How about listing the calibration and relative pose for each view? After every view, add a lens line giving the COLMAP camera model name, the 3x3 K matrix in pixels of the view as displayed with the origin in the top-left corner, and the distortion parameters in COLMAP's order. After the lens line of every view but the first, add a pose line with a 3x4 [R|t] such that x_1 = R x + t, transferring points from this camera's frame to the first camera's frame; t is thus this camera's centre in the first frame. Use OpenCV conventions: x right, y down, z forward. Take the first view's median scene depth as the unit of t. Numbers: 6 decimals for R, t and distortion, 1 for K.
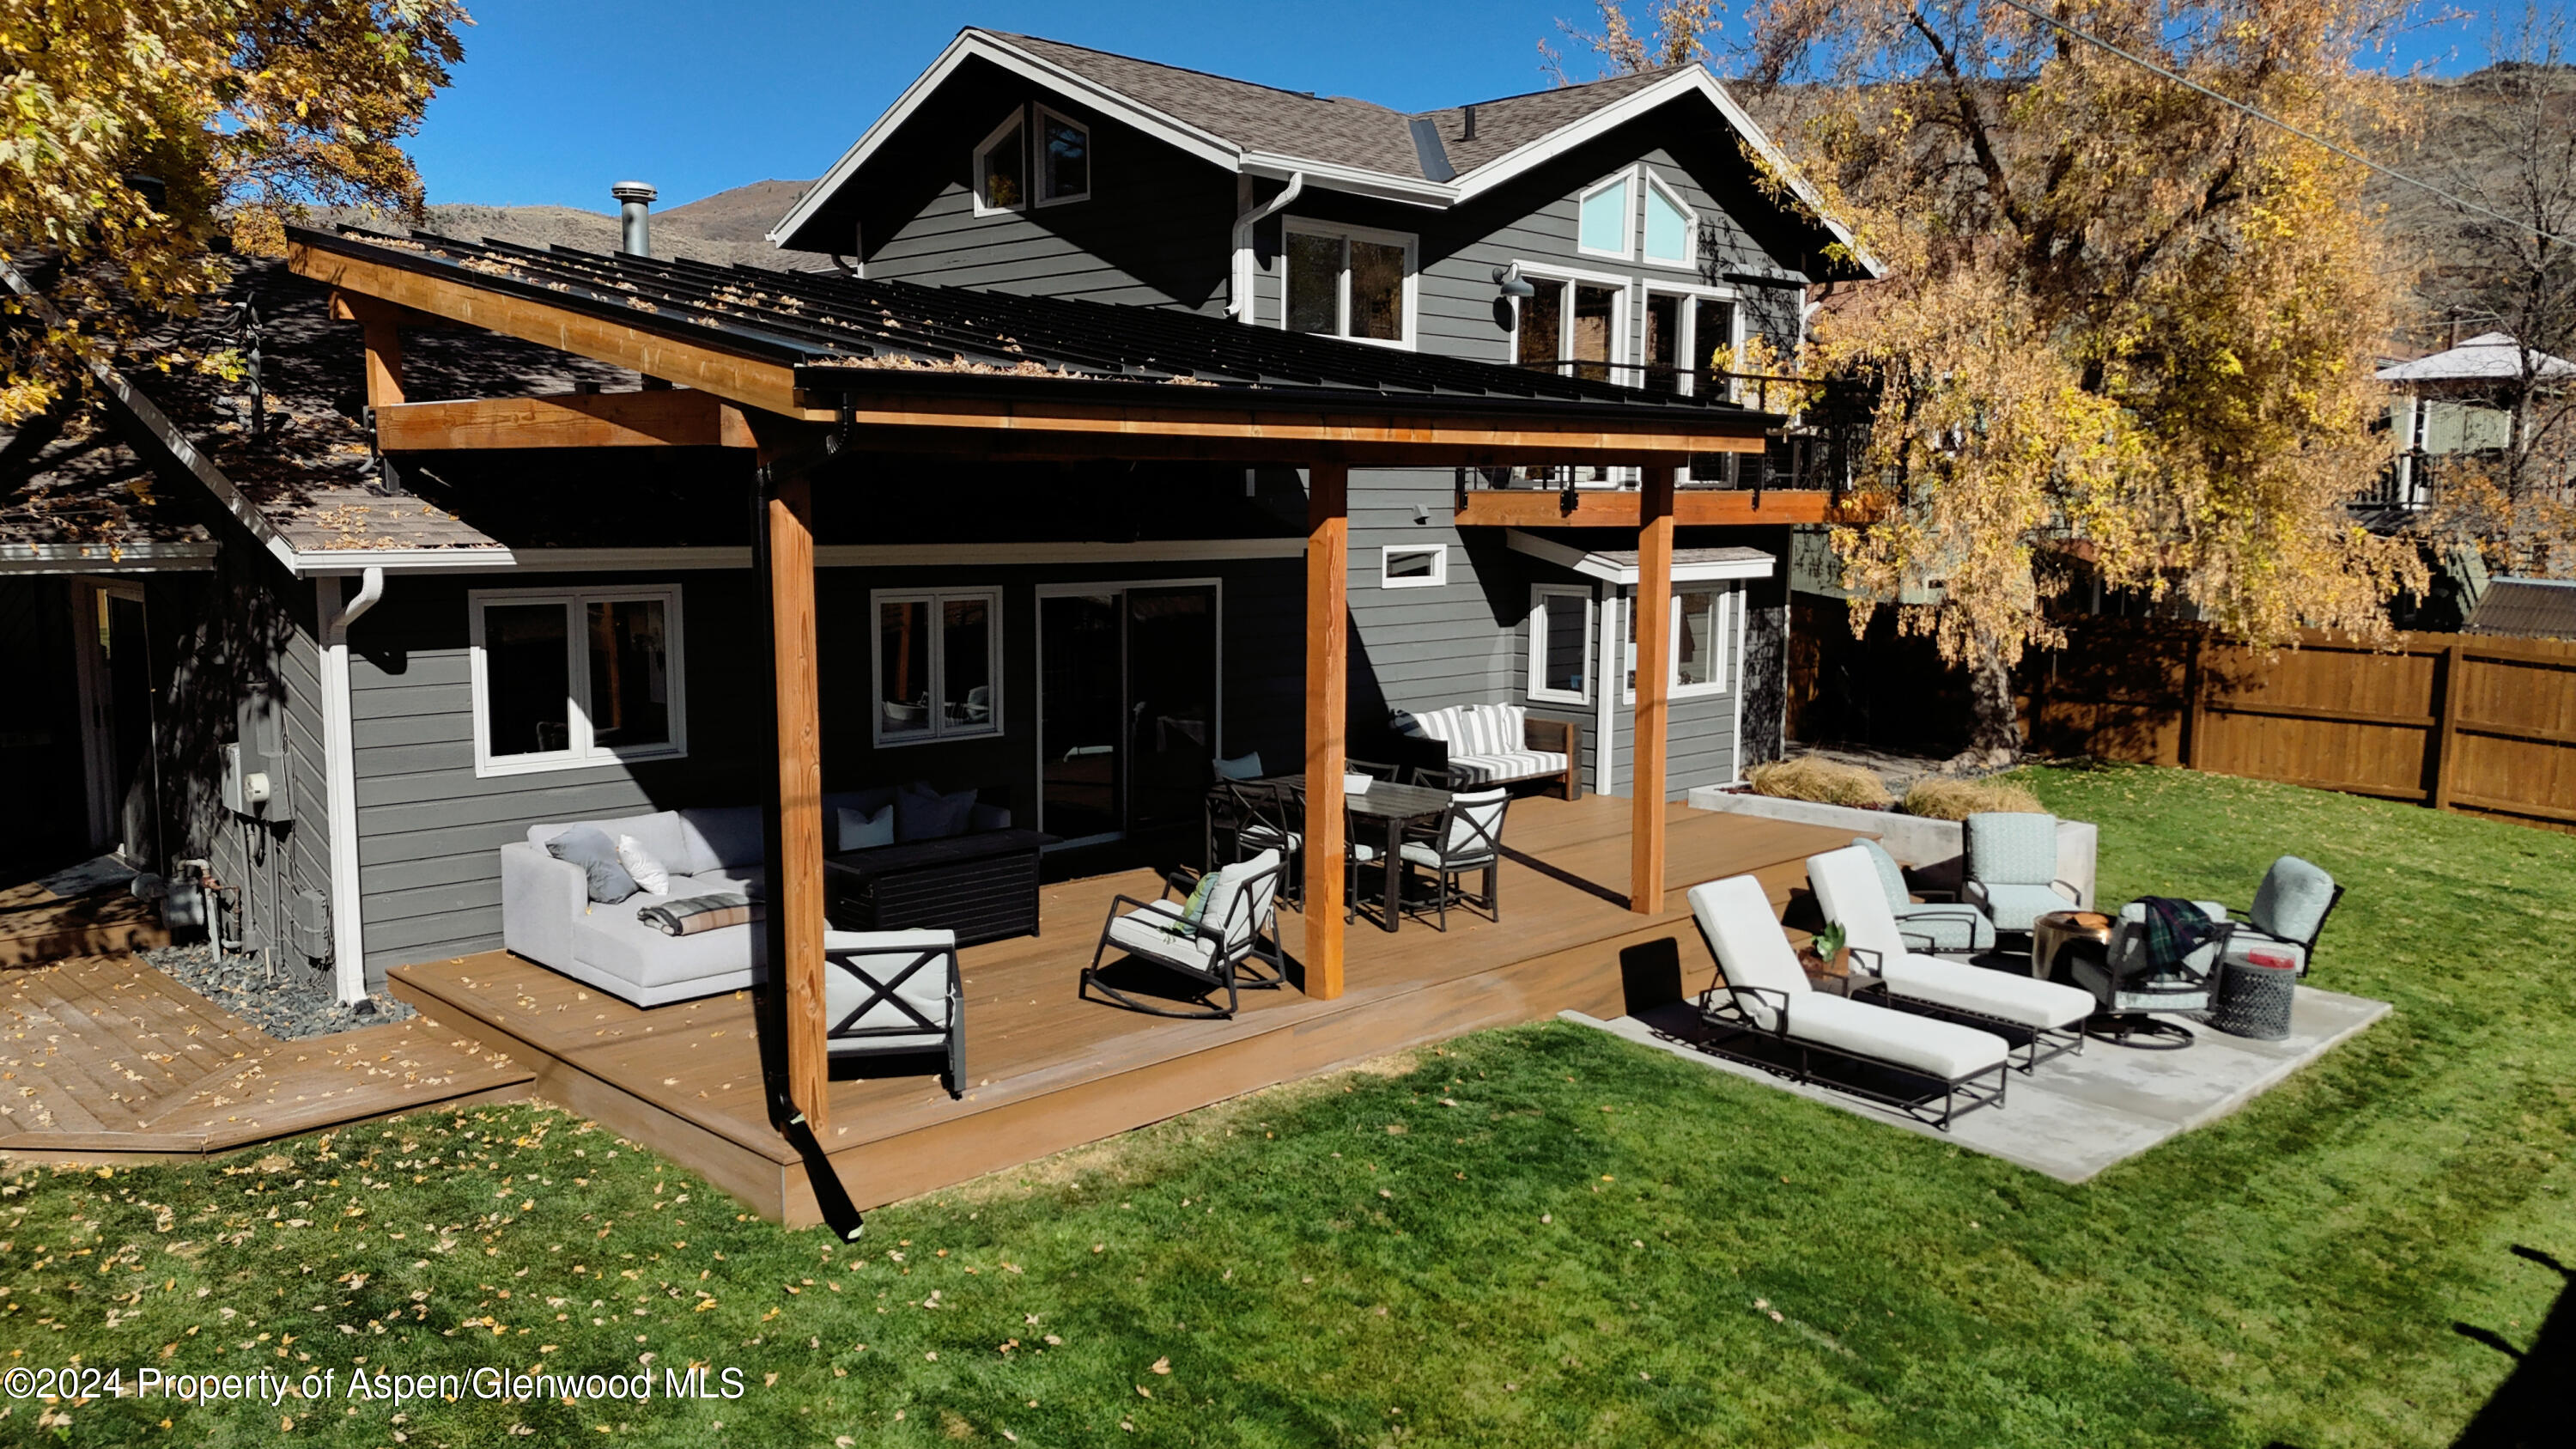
lens RADIAL K [[1867.7, 0, 1284.5], [0, 1867.7, 711.5], [0, 0, 1]] dist [0.044018, -0.048445]
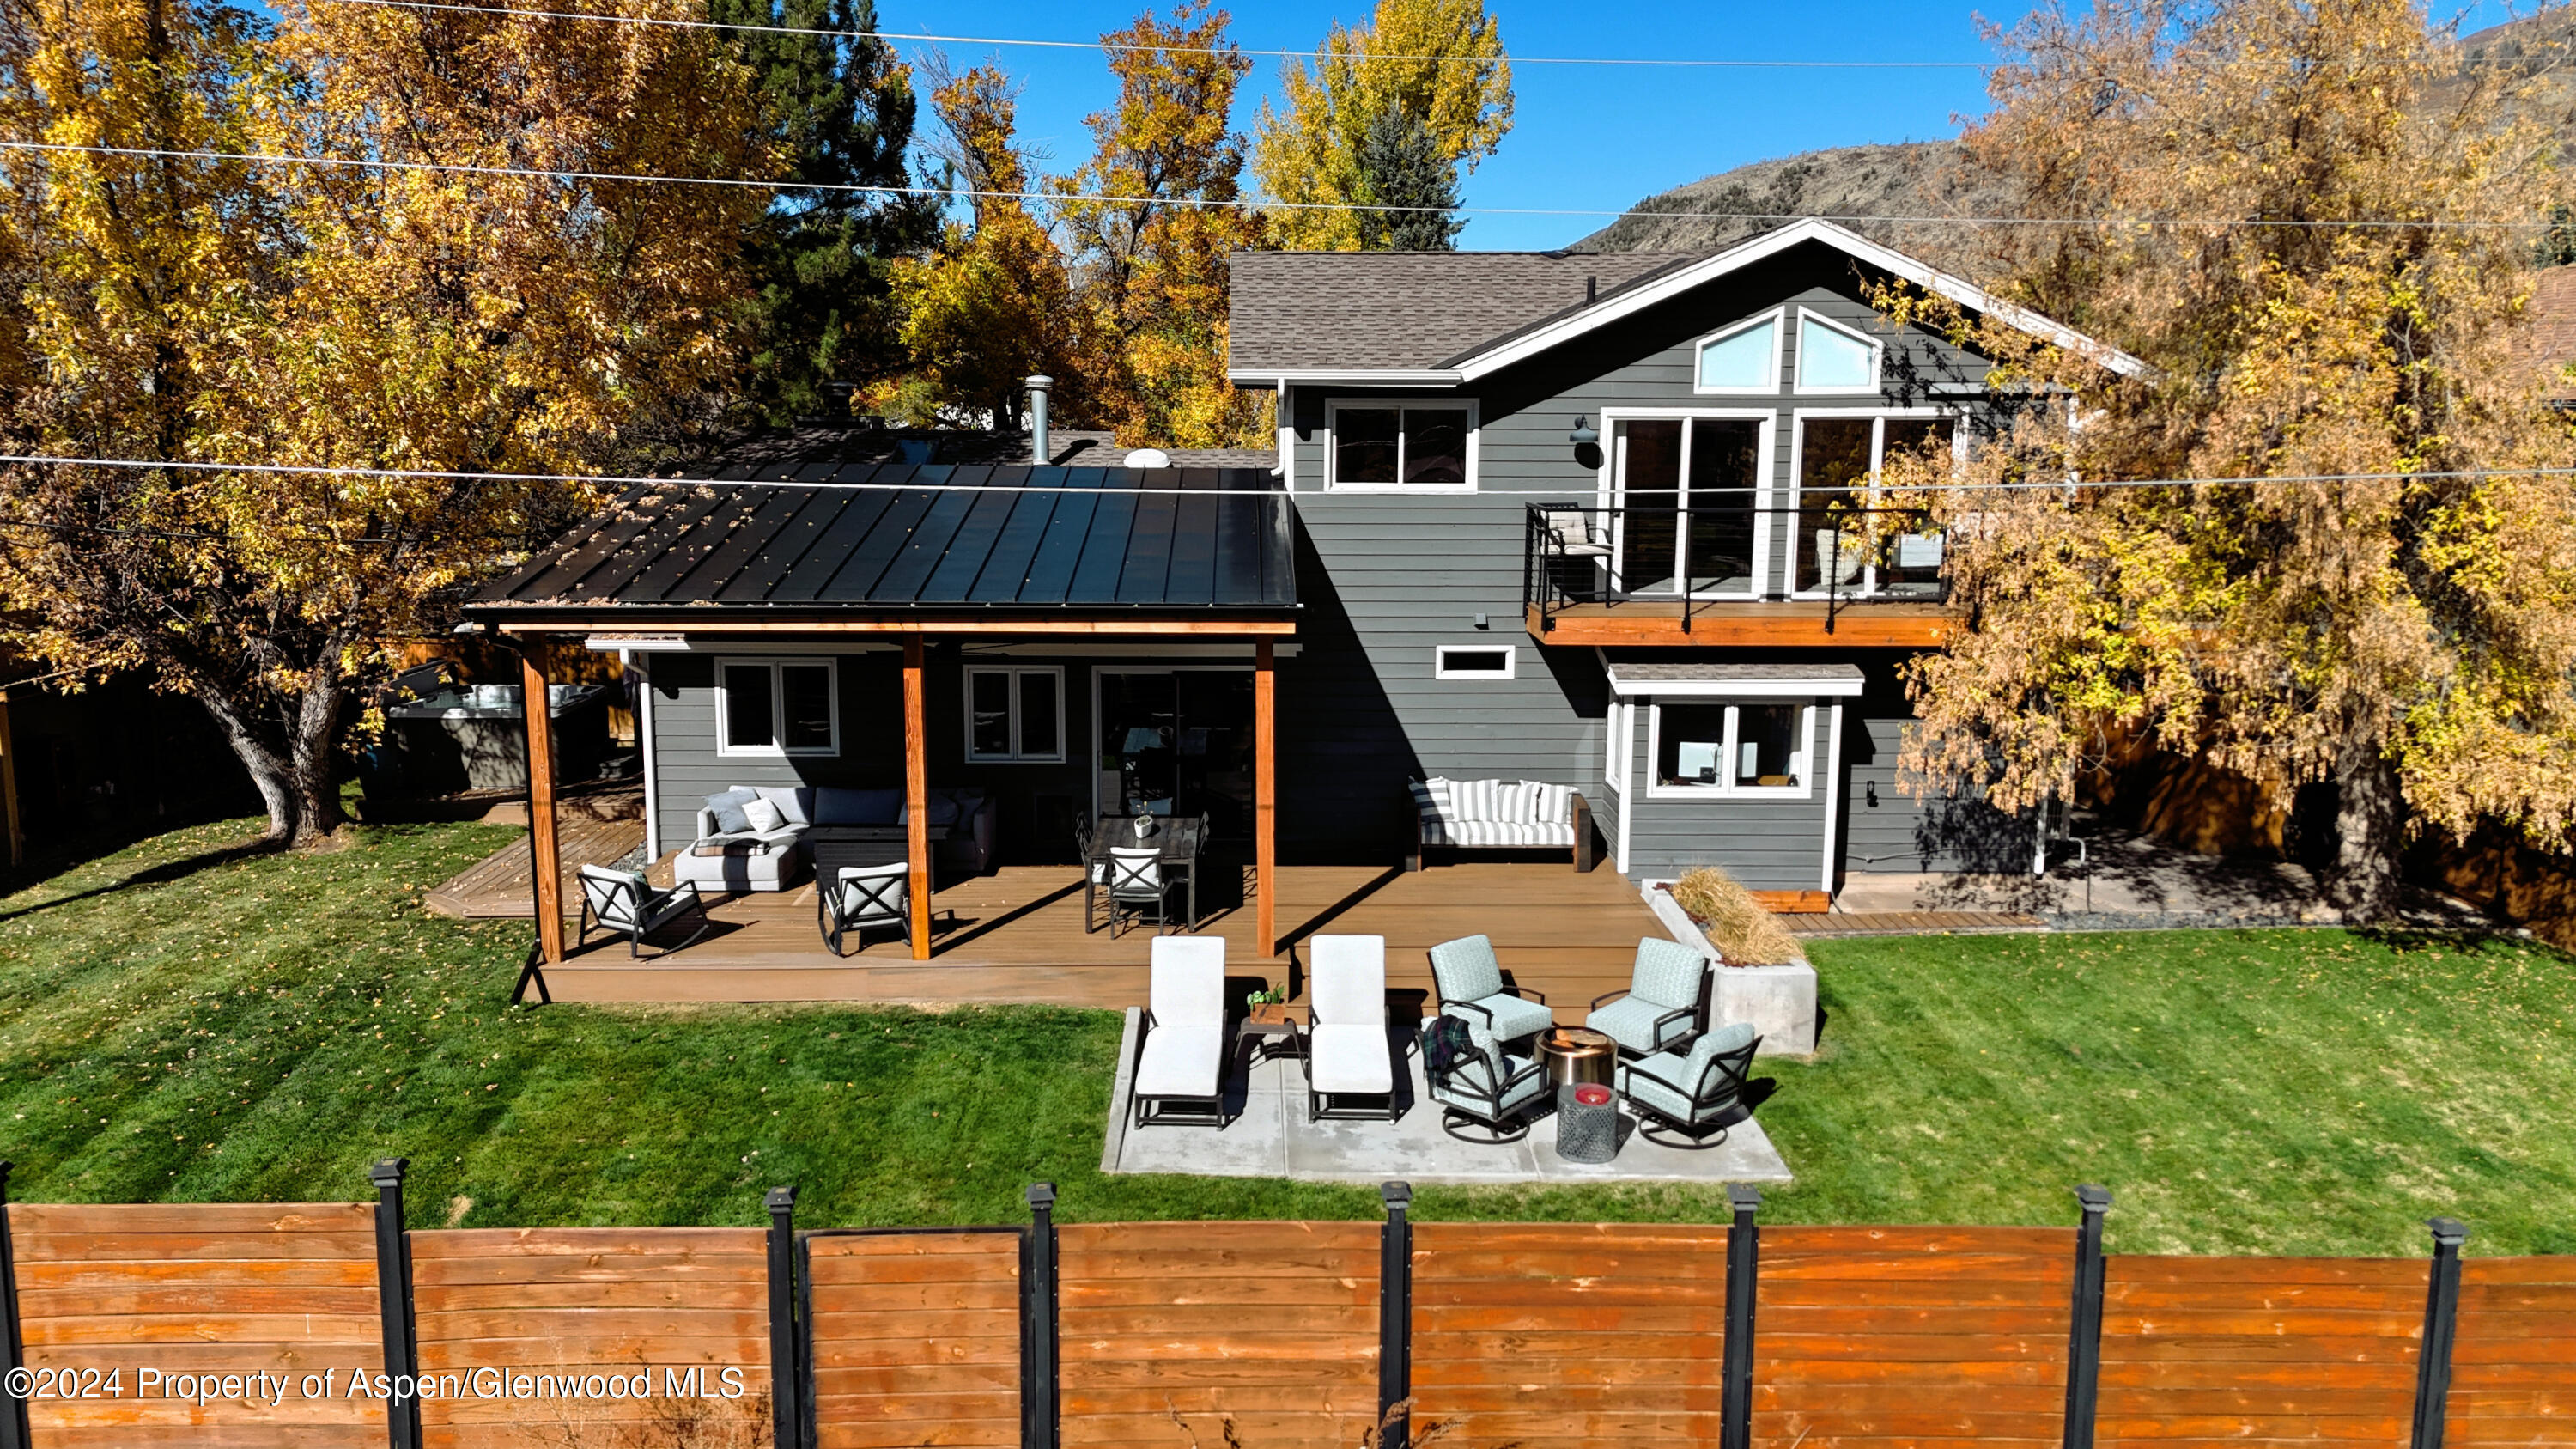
lens RADIAL K [[1867.7, 0, 1274.4], [0, 1867.7, 731.5], [0, 0, 1]] dist [0.044018, -0.048445]
pose [[0.739293, 0.121295, -0.662369, 0.753614], [-0.081470, 0.992529, 0.090824, -0.126704], [0.668437, -0.013183, 0.743652, -0.011406]]
